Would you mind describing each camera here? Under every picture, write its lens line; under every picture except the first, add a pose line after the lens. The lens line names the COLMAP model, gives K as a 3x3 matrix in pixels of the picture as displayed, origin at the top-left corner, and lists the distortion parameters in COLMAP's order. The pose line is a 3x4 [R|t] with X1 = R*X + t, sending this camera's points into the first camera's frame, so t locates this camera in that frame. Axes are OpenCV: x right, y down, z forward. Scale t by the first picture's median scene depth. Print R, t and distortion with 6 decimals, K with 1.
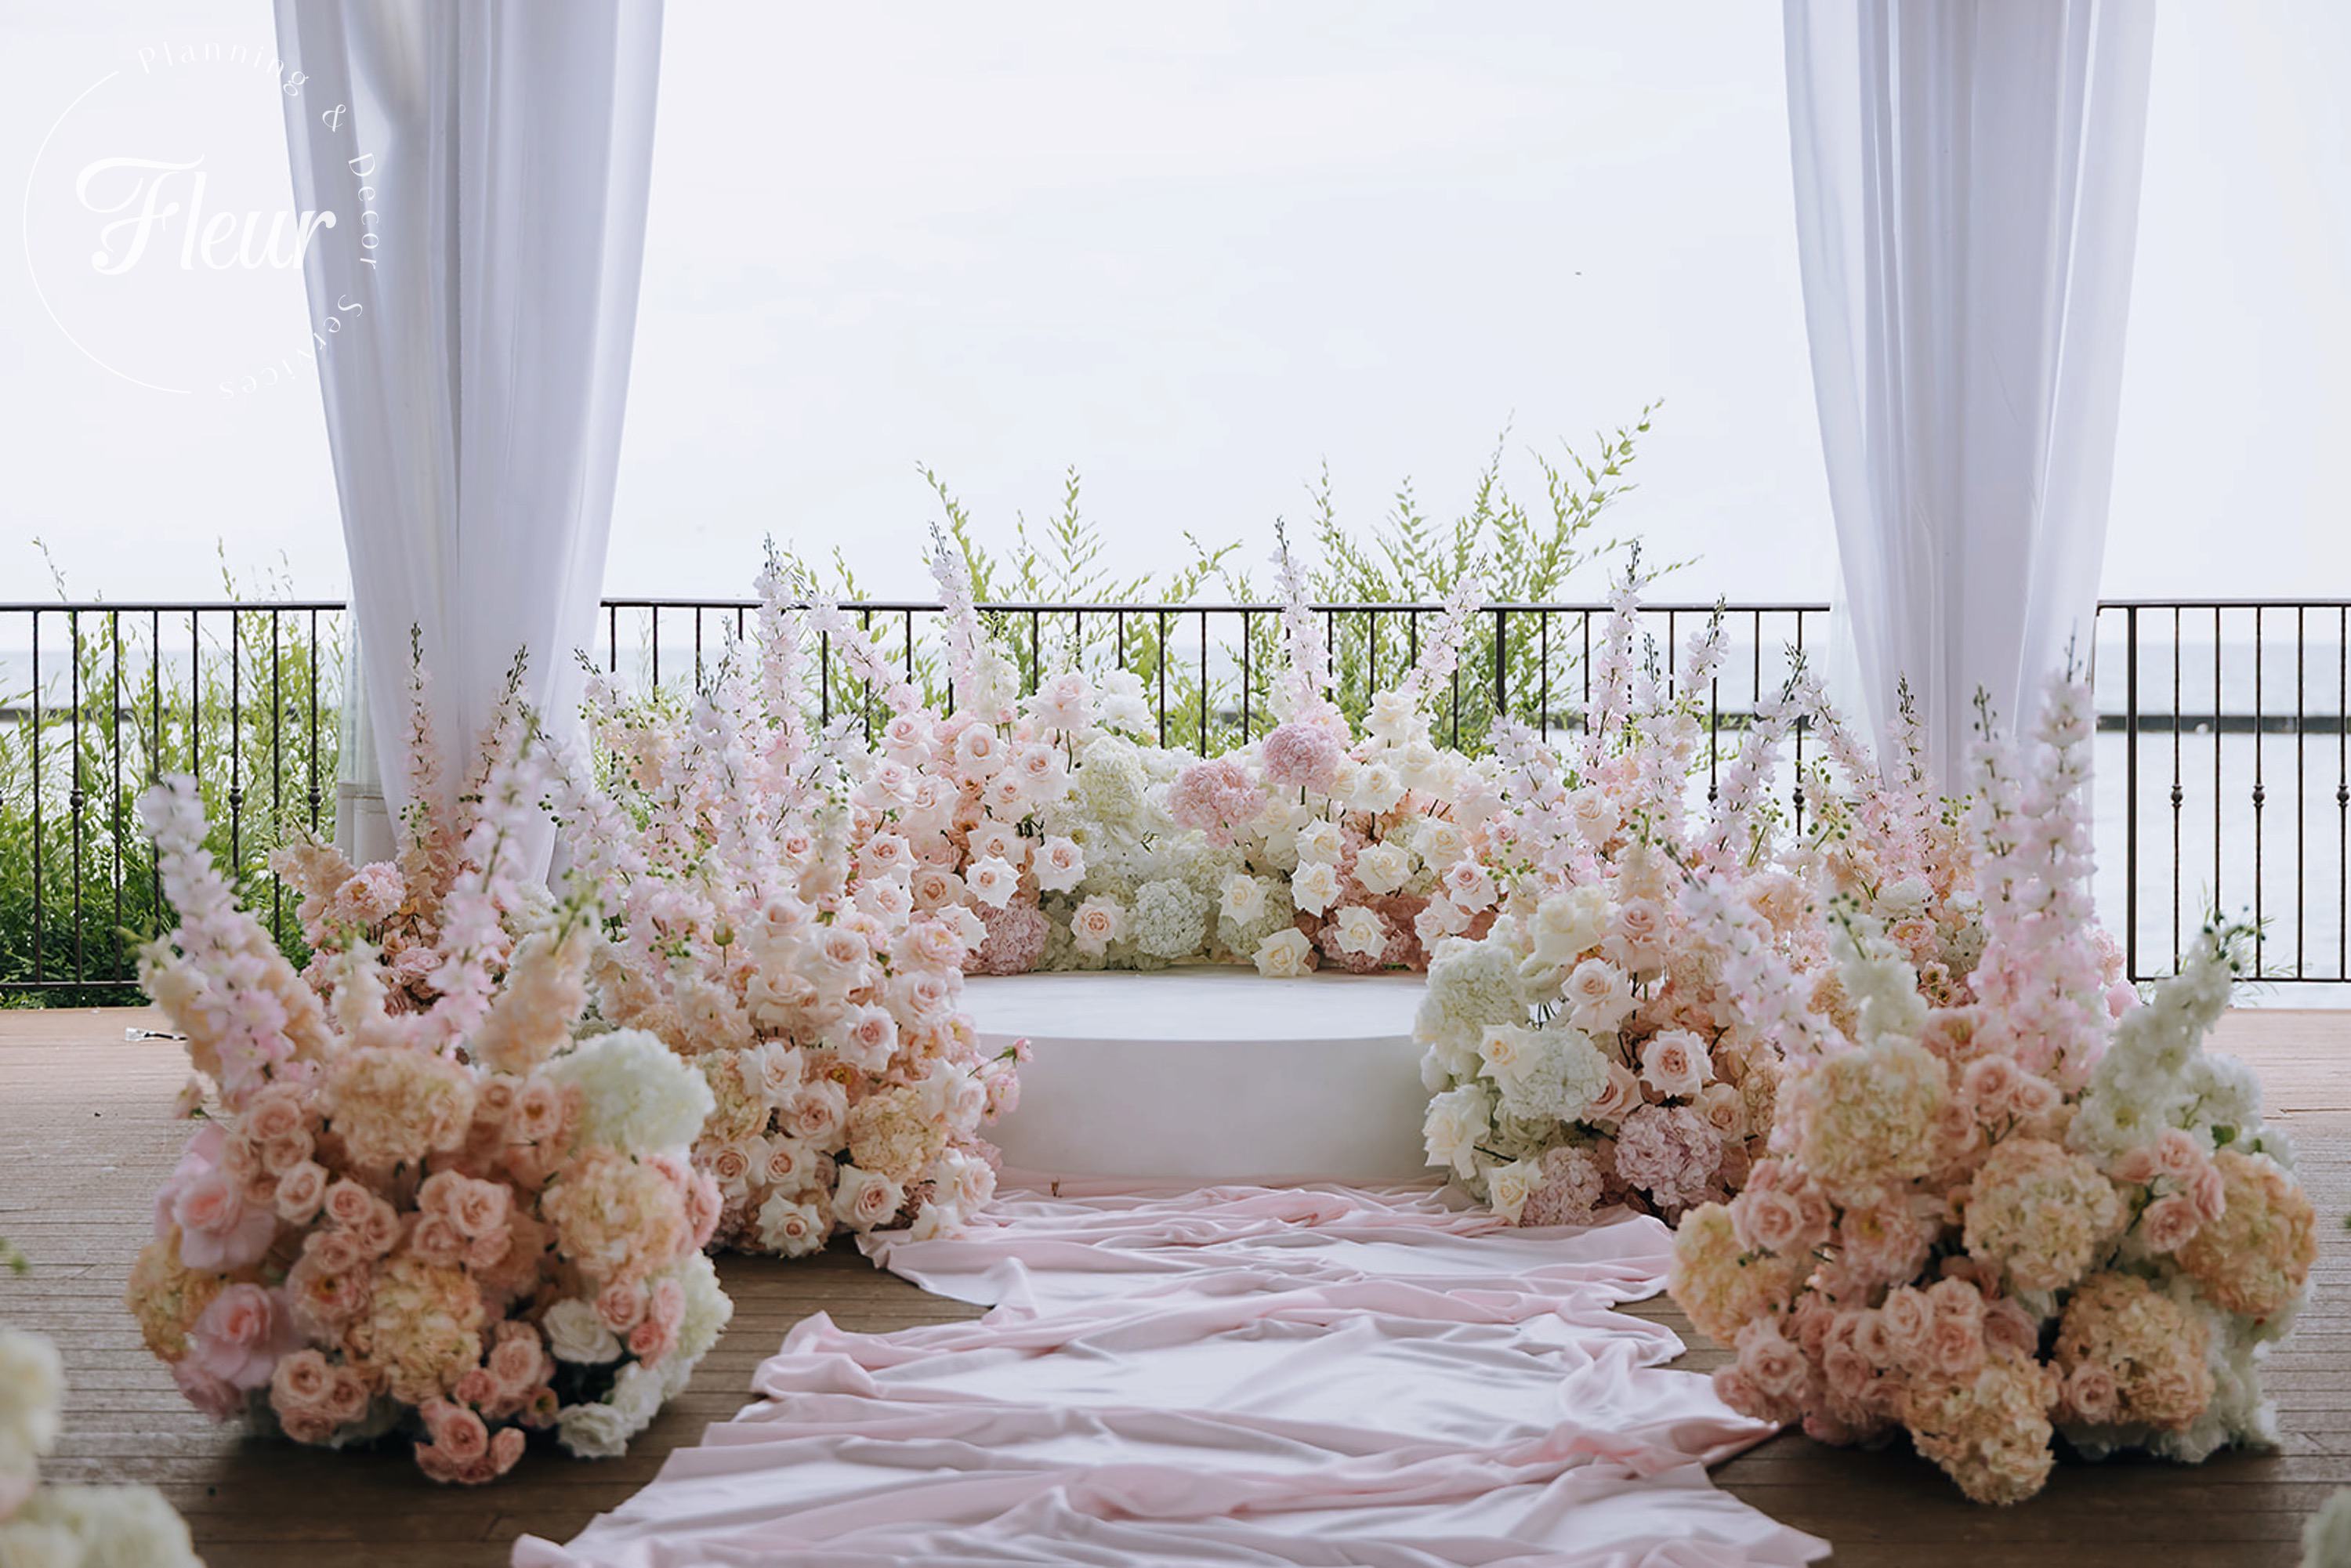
lens RADIAL K [[4230.8, 0, 1167.8], [0, 4230.8, 772.3], [0, 0, 1]] dist [-0.015526, 0.000000]
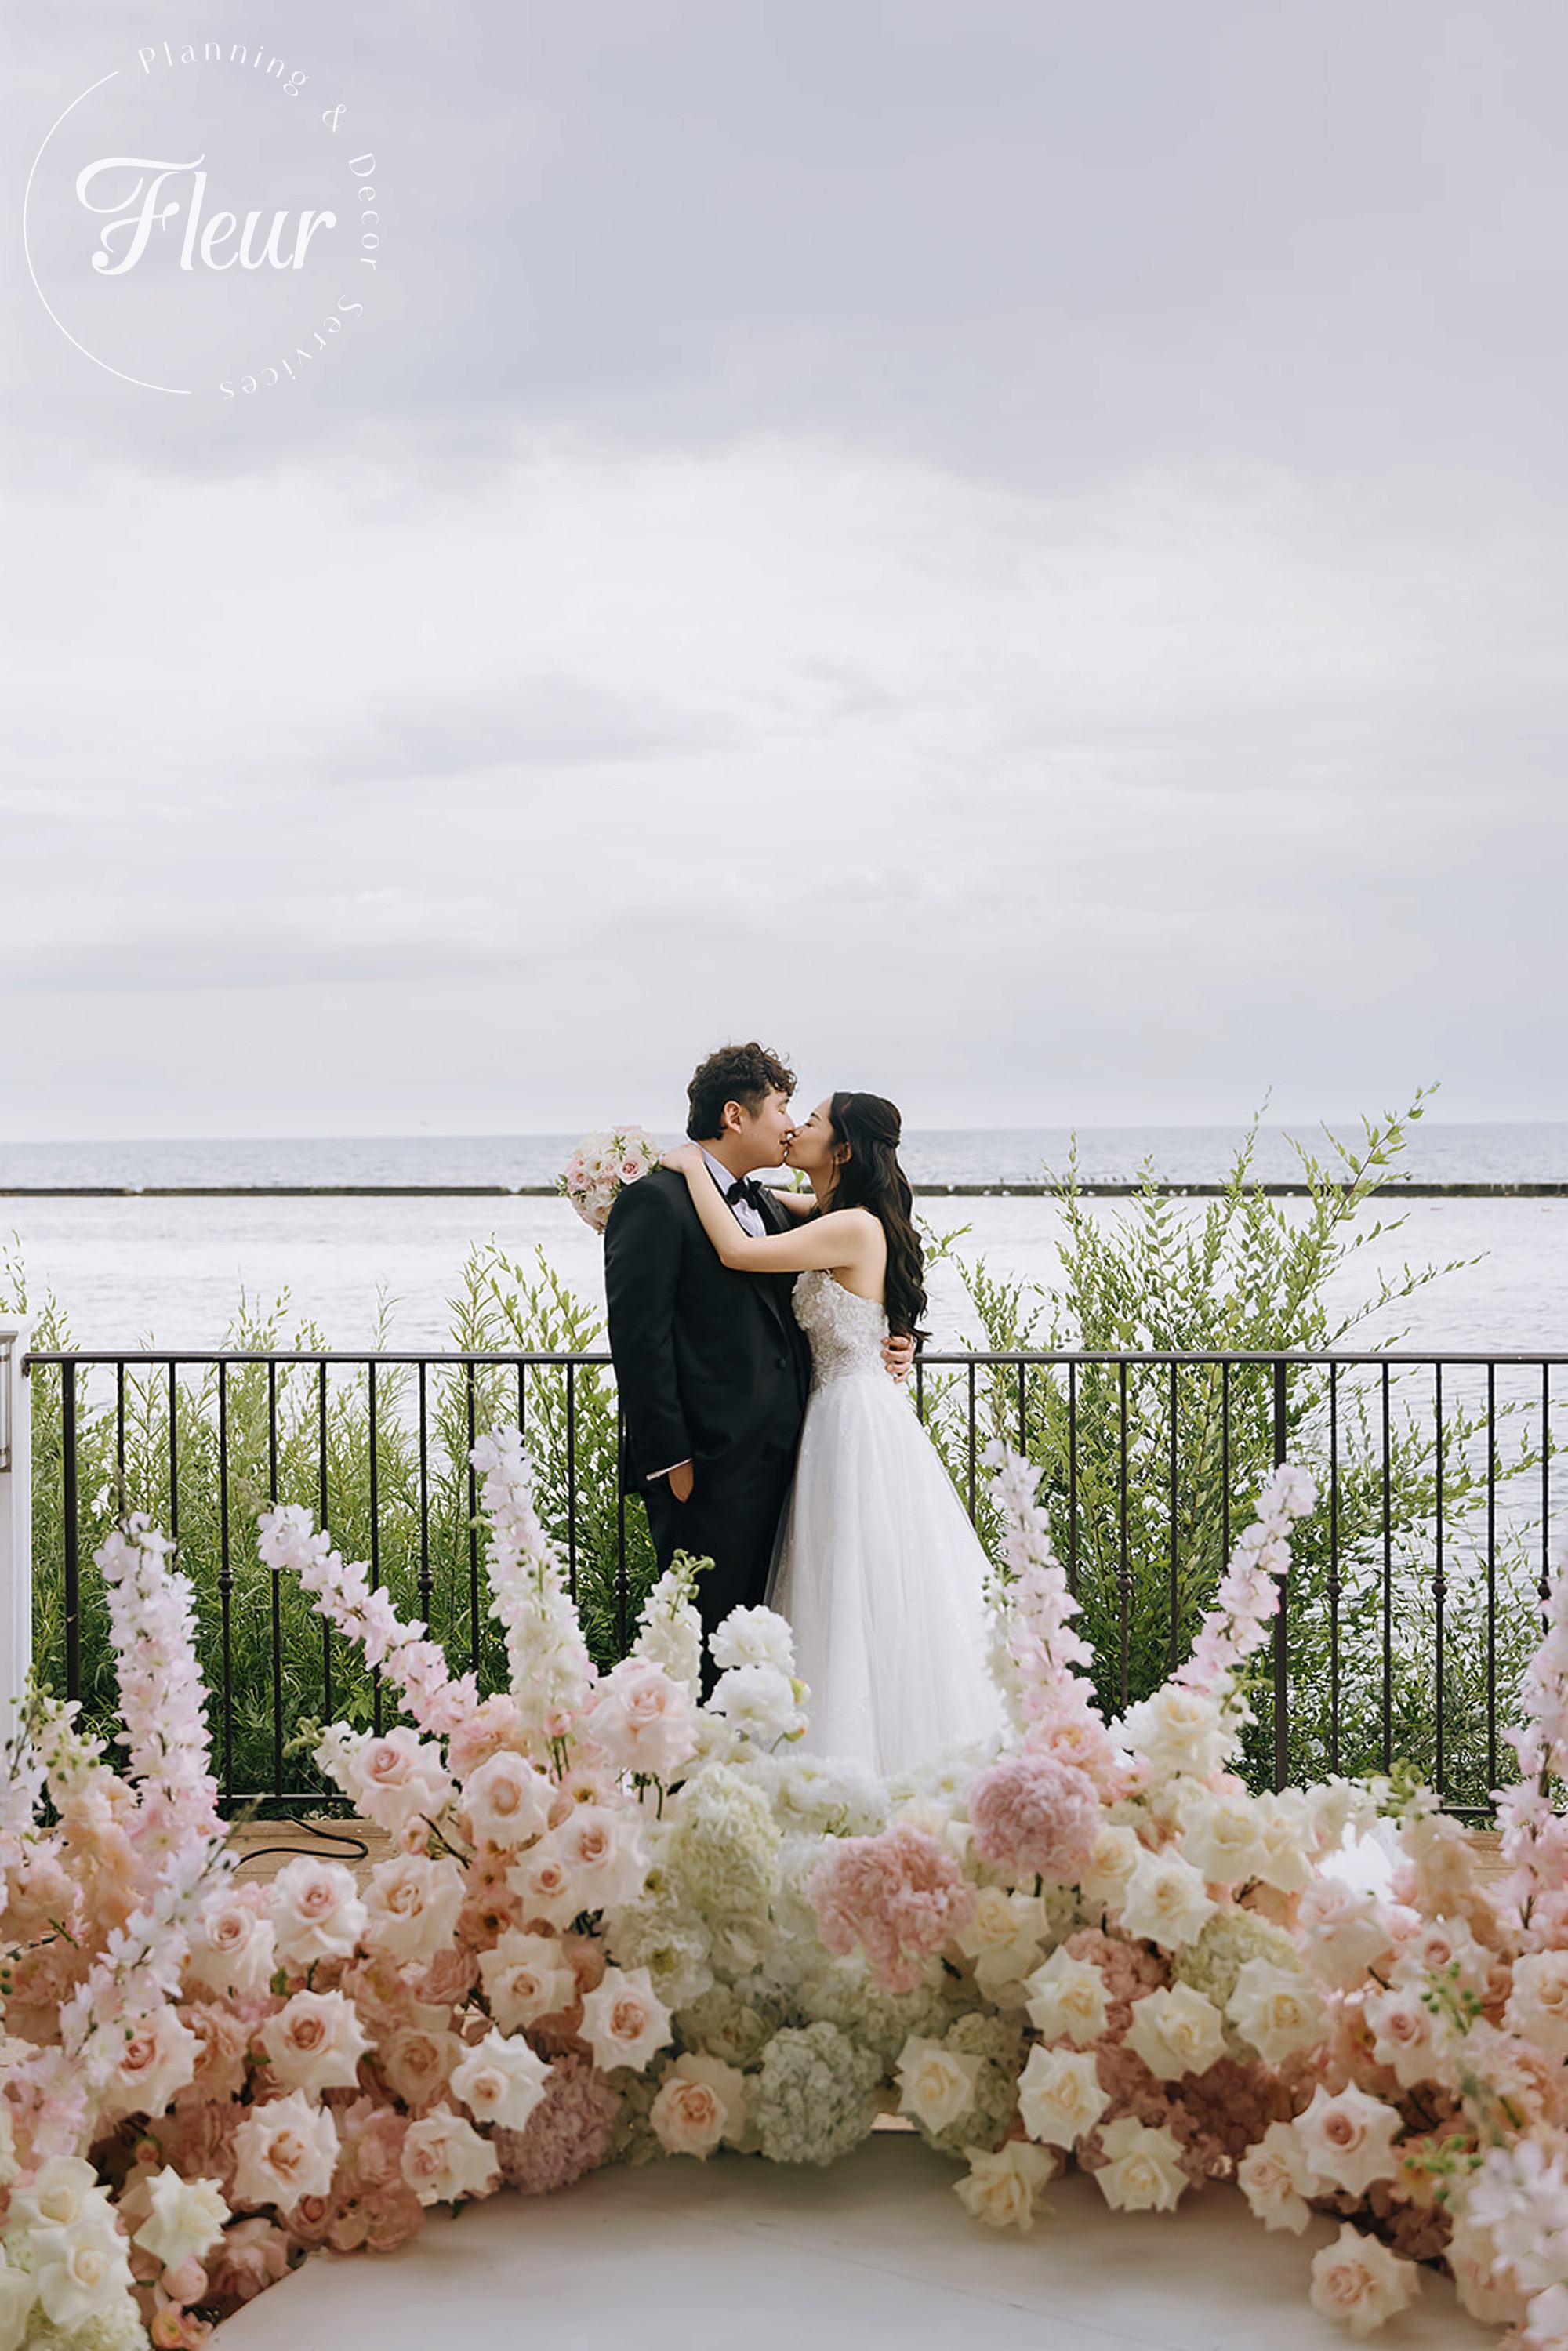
lens RADIAL K [[2503.0, 0, 764.4], [0, 2503.0, 1095.5], [0, 0, 1]] dist [-0.013241, 0.000000]
pose [[0.996706, -0.011449, -0.080289, 0.034255], [0.008331, 0.999202, -0.039054, -0.138480], [0.080672, 0.038257, 0.996006, 0.956738]]
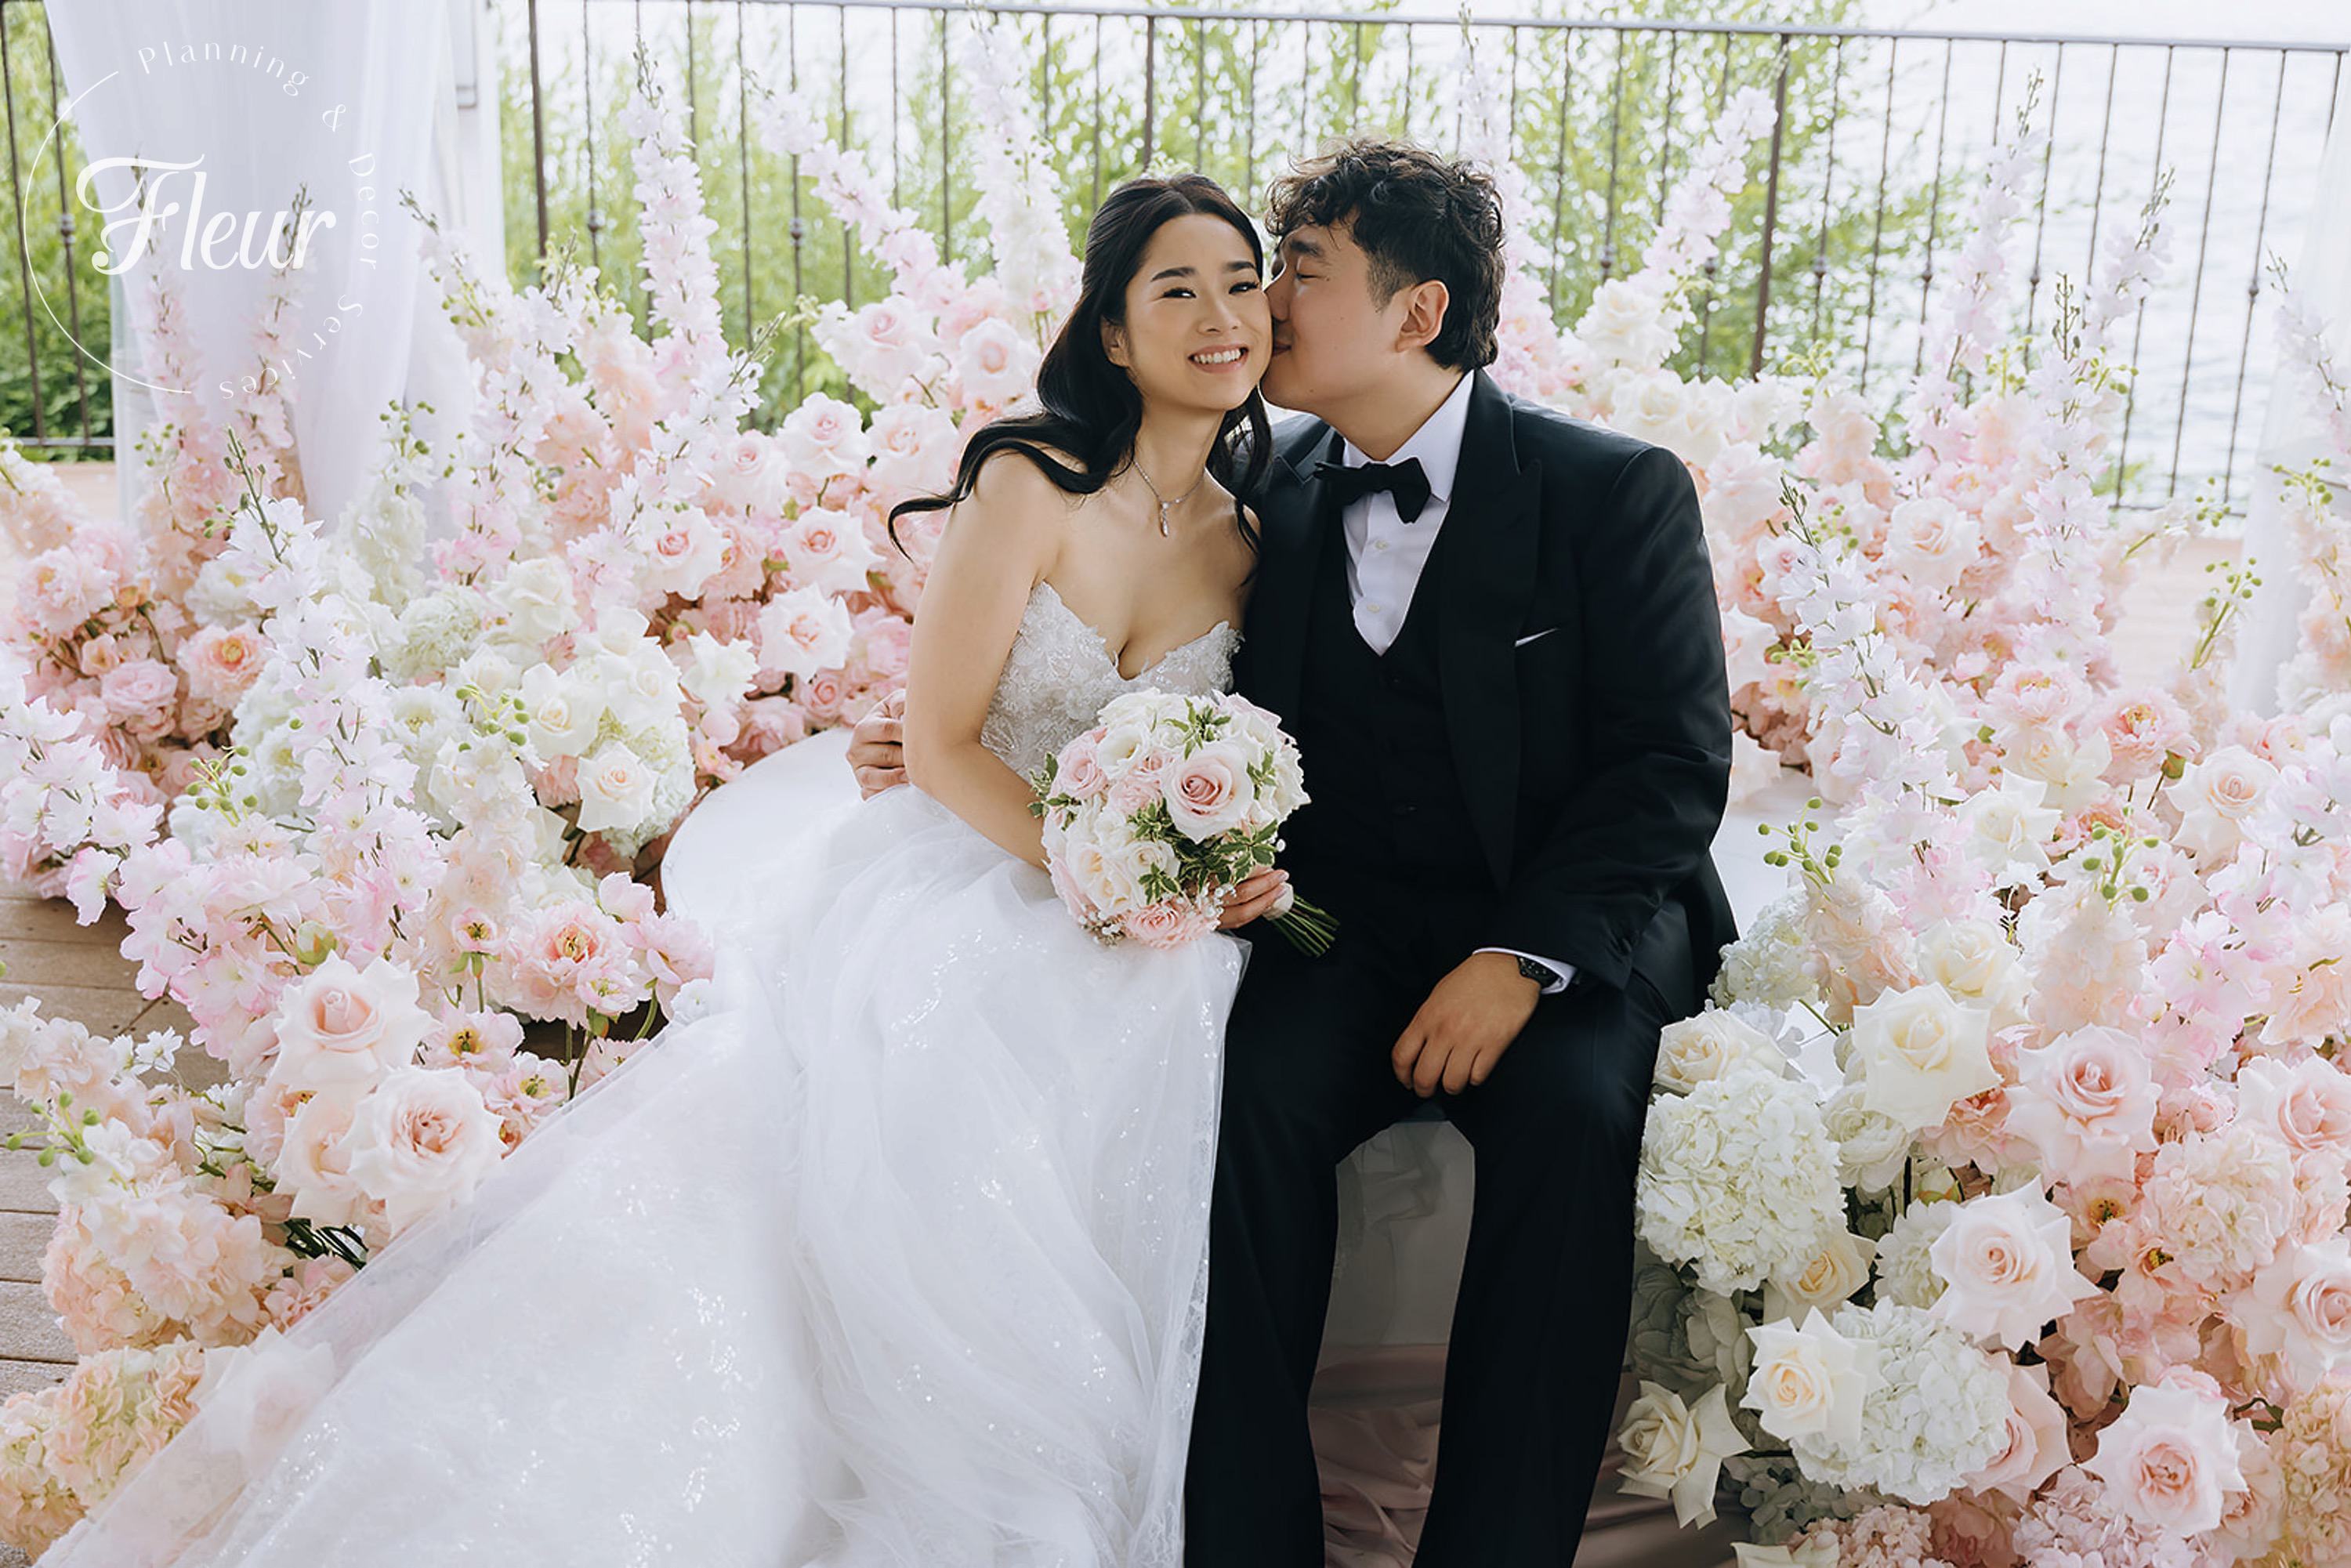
lens RADIAL K [[2847.3, 0, 1165.2], [0, 2847.3, 702.0], [0, 0, 1]] dist [-0.037013, 0.000000]
pose [[0.993352, 0.049315, -0.104016, 0.047096], [-0.020308, 0.964491, 0.263335, -0.107569], [0.113308, -0.259472, 0.959080, 0.837970]]
